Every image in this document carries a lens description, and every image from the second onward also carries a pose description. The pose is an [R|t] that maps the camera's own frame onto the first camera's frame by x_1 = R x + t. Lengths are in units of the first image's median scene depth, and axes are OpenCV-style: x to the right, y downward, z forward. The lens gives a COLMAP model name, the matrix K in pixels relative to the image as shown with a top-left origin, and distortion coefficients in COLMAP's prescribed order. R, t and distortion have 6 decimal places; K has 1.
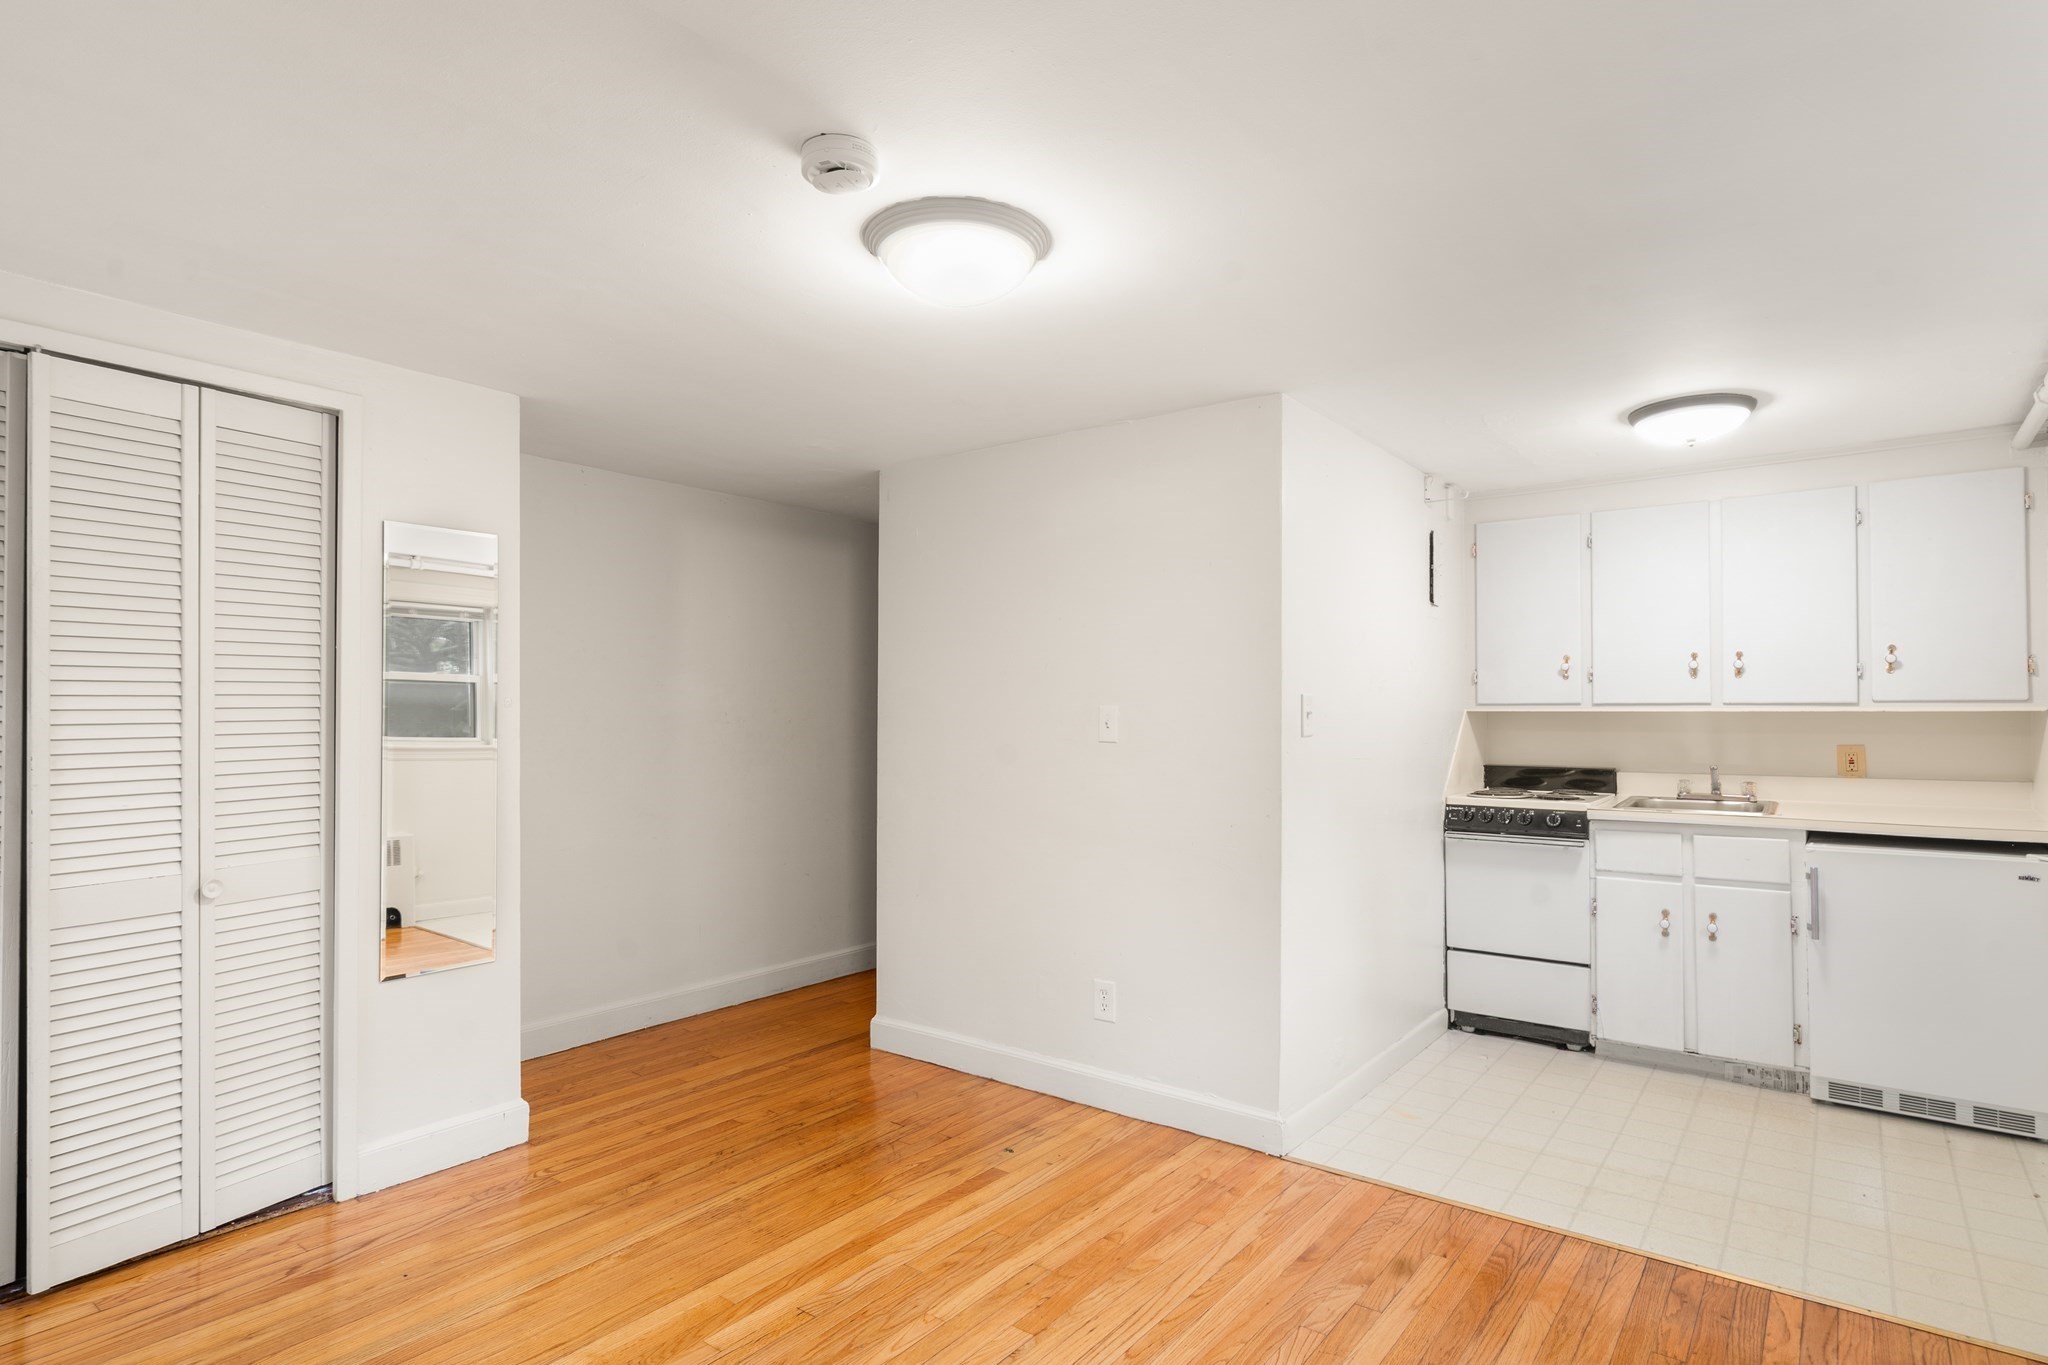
lens RADIAL K [[1077.8, 0, 1031.6], [0, 1077.8, 701.2], [0, 0, 1]] dist [0.004940, -0.000676]
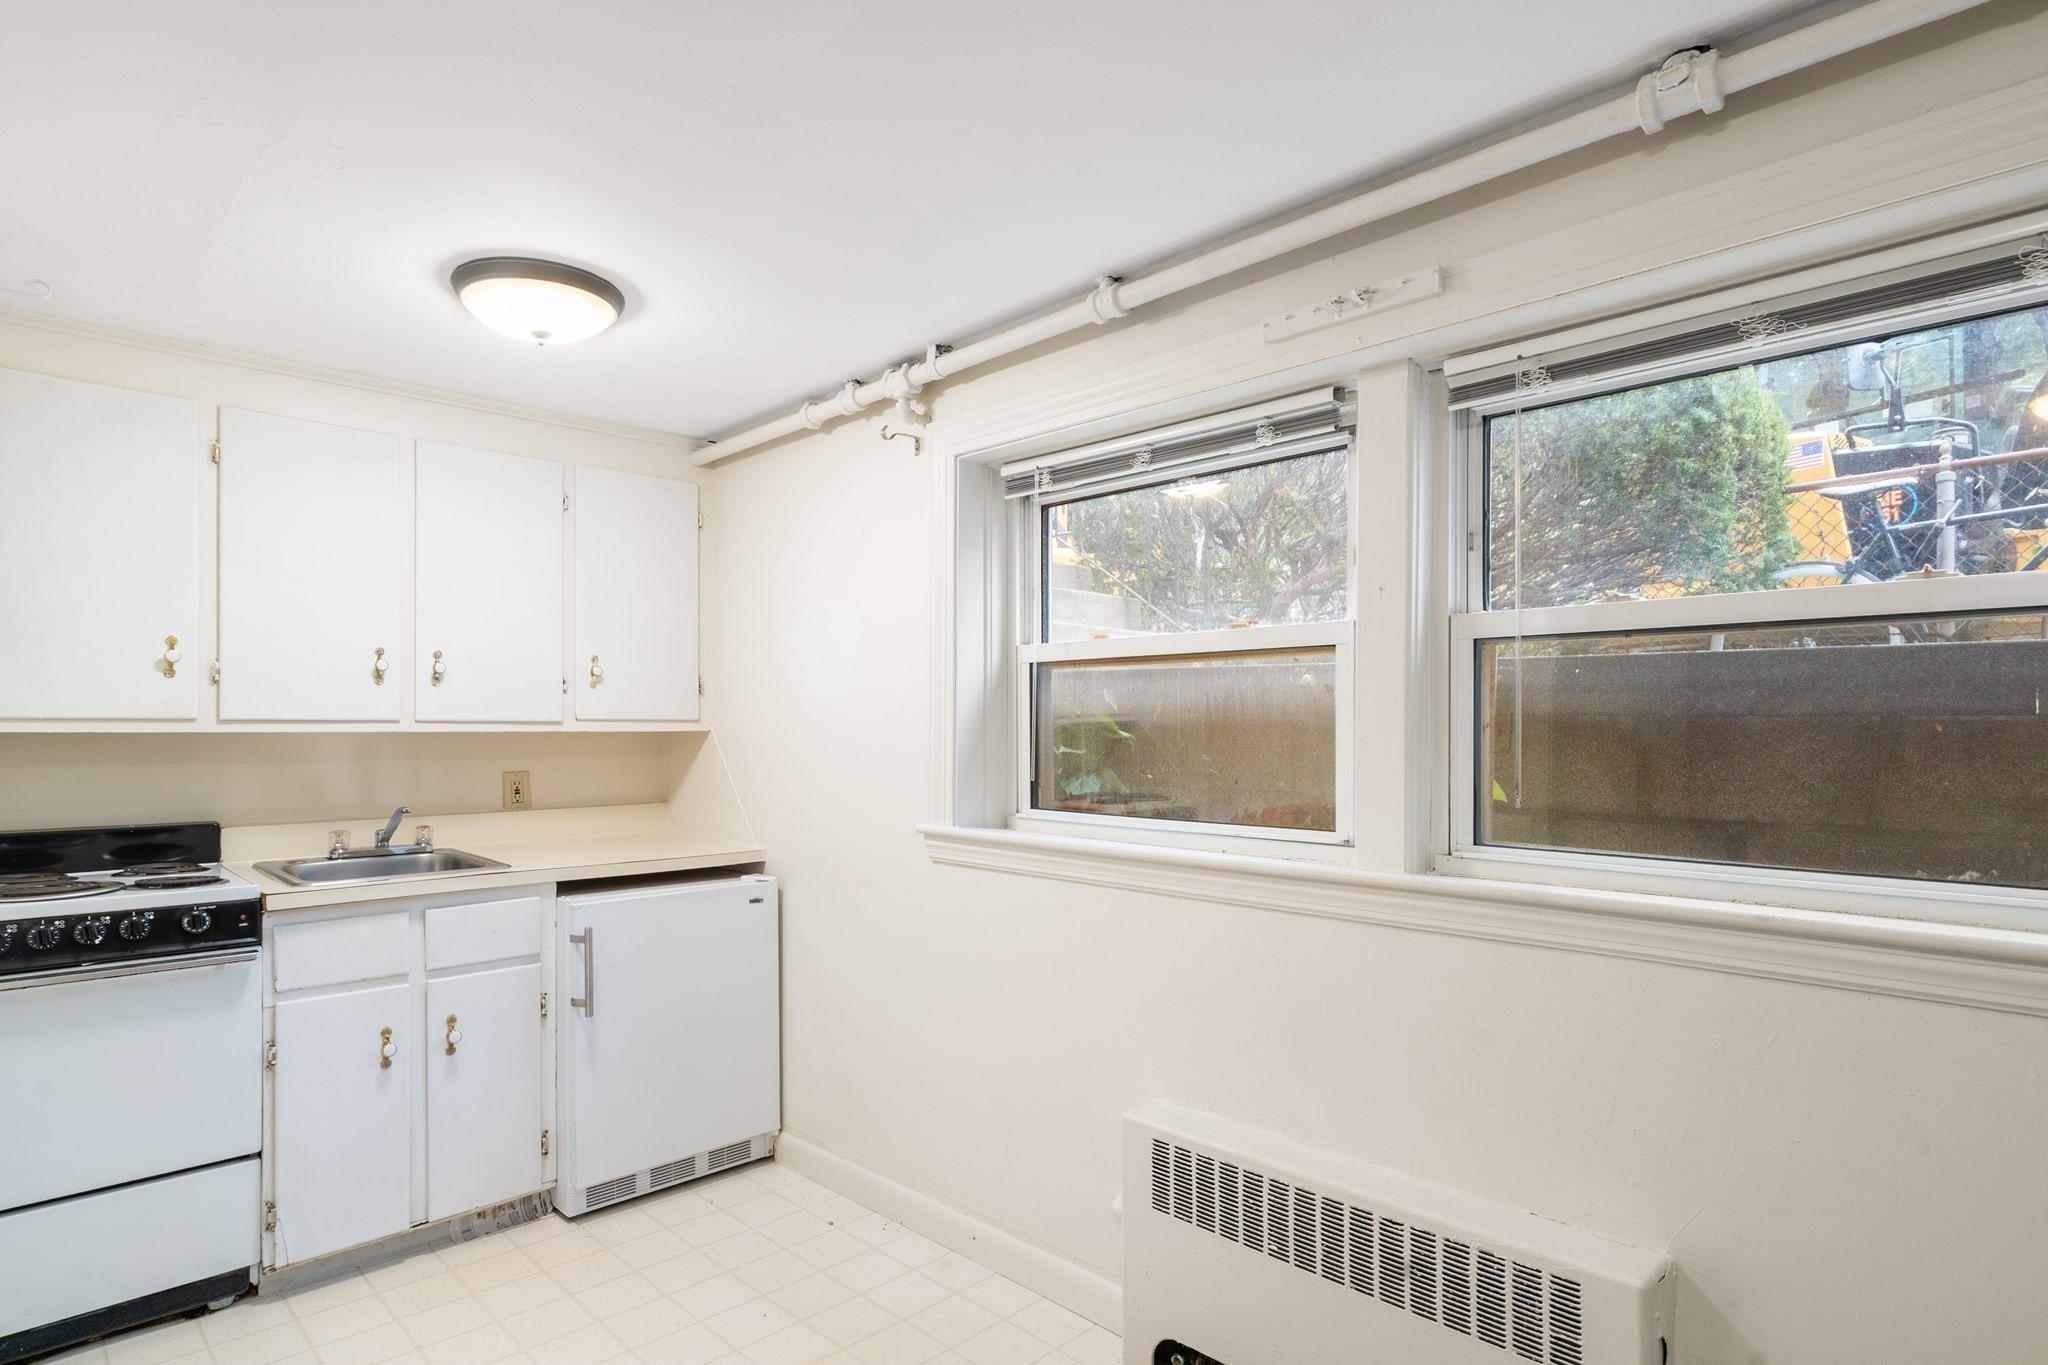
lens RADIAL K [[1077.8, 0, 1007.0], [0, 1077.8, 727.8], [0, 0, 1]] dist [0.004940, -0.000676]
pose [[0.153917, 0.004991, 0.988071, -0.016097], [-0.007462, 0.999965, -0.003888, 0.007011], [-0.988056, -0.006775, 0.153949, 0.539729]]
